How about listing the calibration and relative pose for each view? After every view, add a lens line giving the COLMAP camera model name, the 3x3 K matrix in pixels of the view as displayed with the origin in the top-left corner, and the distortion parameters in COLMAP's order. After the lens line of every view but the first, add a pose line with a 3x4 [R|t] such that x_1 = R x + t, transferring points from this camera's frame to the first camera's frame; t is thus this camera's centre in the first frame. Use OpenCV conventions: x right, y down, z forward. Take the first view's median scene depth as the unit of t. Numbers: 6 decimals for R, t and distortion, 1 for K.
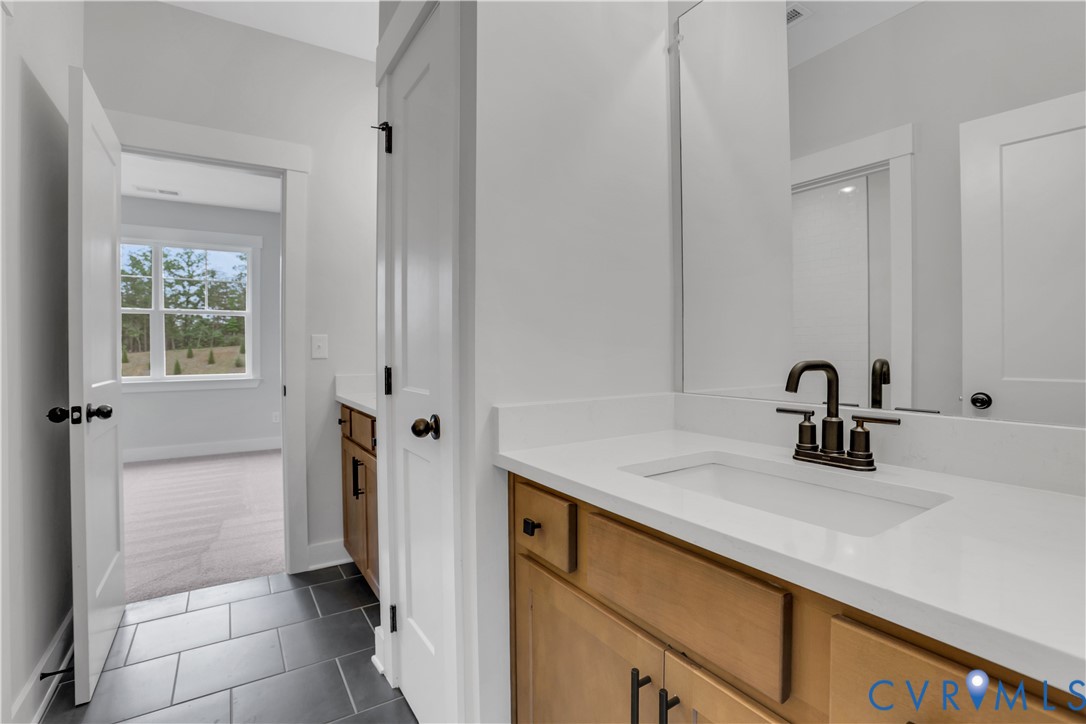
lens RADIAL K [[513.7, 0, 538.9], [0, 513.7, 360.8], [0, 0, 1]] dist [-0.059302, 0.014135]
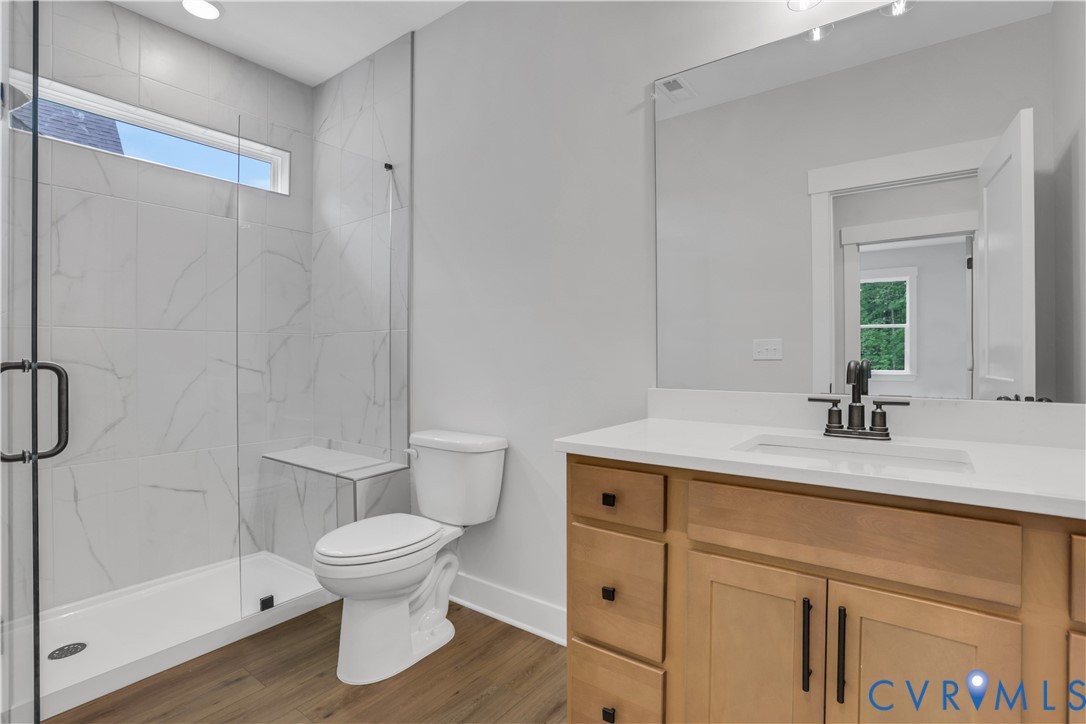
lens RADIAL K [[513.7, 0, 542.9], [0, 513.7, 358.1], [0, 0, 1]] dist [-0.059302, 0.014135]
pose [[0.931551, 0.000740, 0.363610, -0.708009], [0.001657, 0.999979, -0.006279, -0.001065], [-0.363607, 0.006452, 0.931530, 0.050773]]
